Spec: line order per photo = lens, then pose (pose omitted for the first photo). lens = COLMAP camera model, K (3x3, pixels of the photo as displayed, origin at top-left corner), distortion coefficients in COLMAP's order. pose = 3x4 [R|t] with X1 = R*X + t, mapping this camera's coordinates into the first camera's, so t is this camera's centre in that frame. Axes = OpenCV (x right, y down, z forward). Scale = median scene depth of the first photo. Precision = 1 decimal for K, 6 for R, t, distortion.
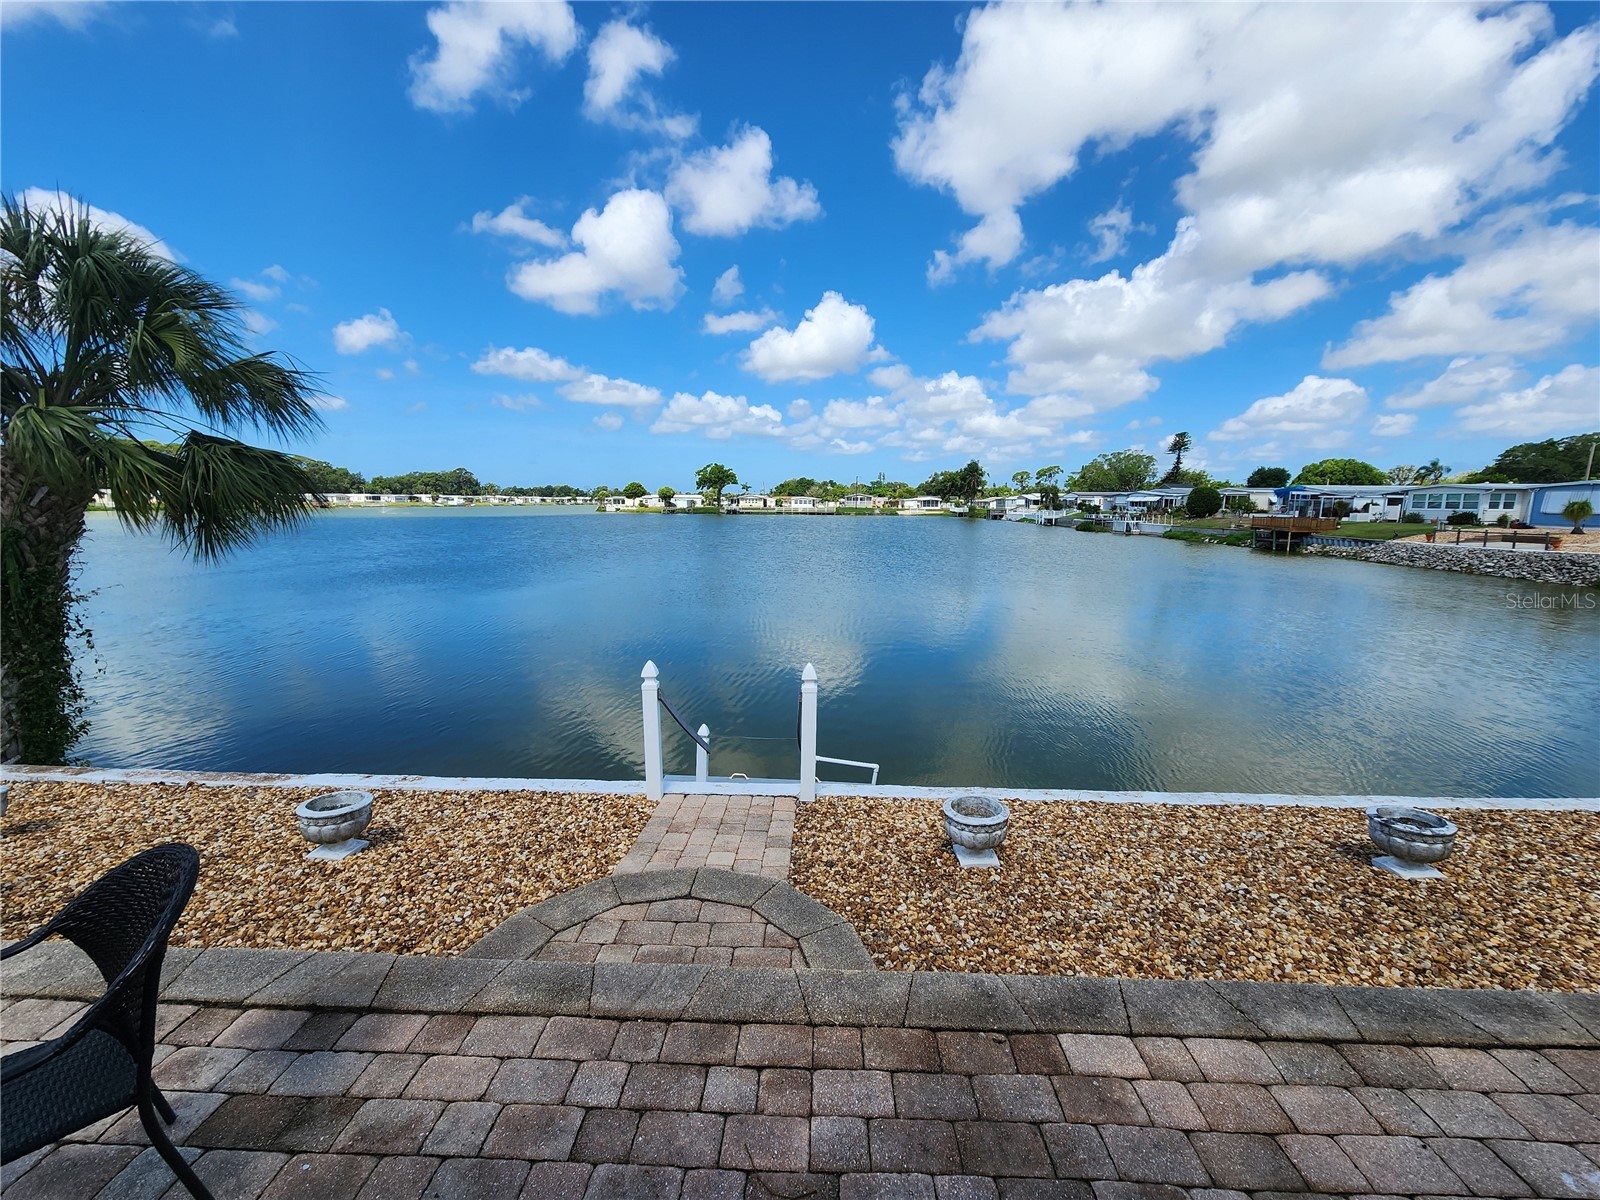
lens RADIAL K [[658.6, 0, 799.8], [0, 658.6, 587.2], [0, 0, 1]] dist [0.000049, 0.000784]
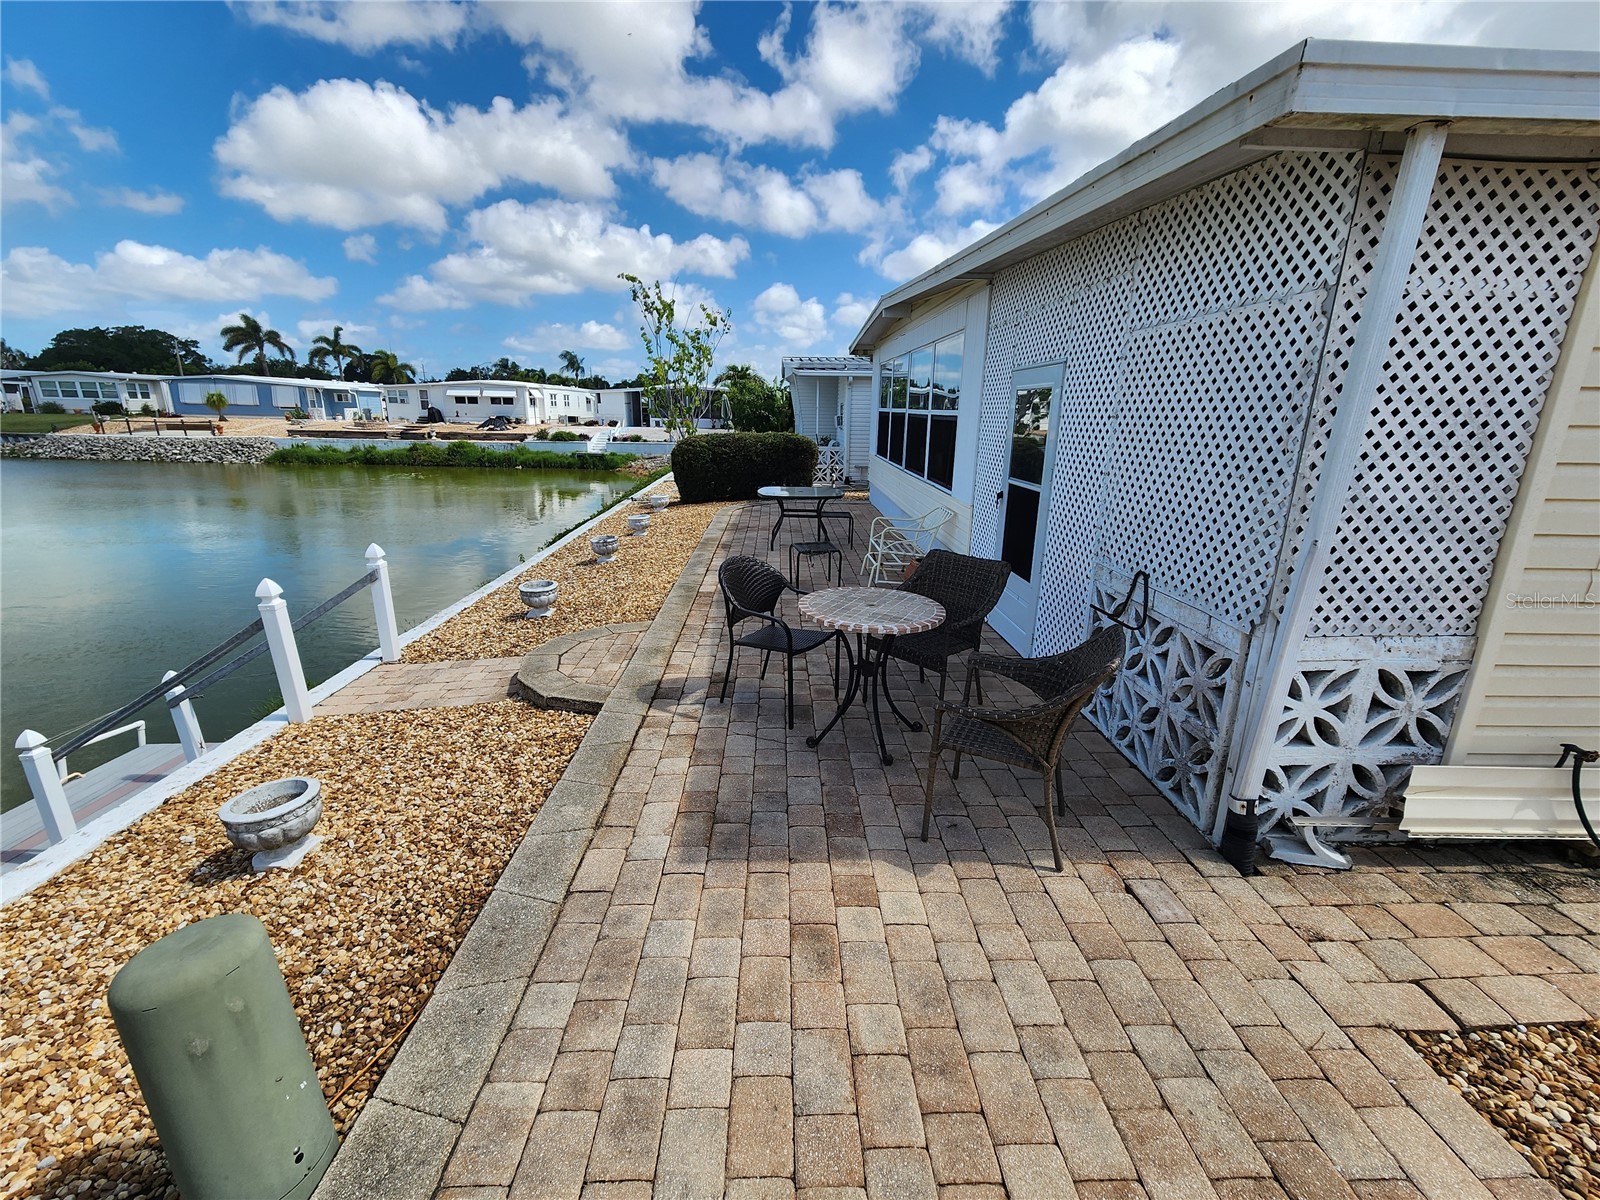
lens RADIAL K [[658.6, 0, 811.6], [0, 658.6, 617.3], [0, 0, 1]] dist [0.000049, 0.000784]
pose [[-0.079393, -0.304852, 0.949085, -0.122367], [0.108227, 0.943826, 0.312216, -0.002855], [-0.990951, 0.127505, -0.041940, 0.034443]]
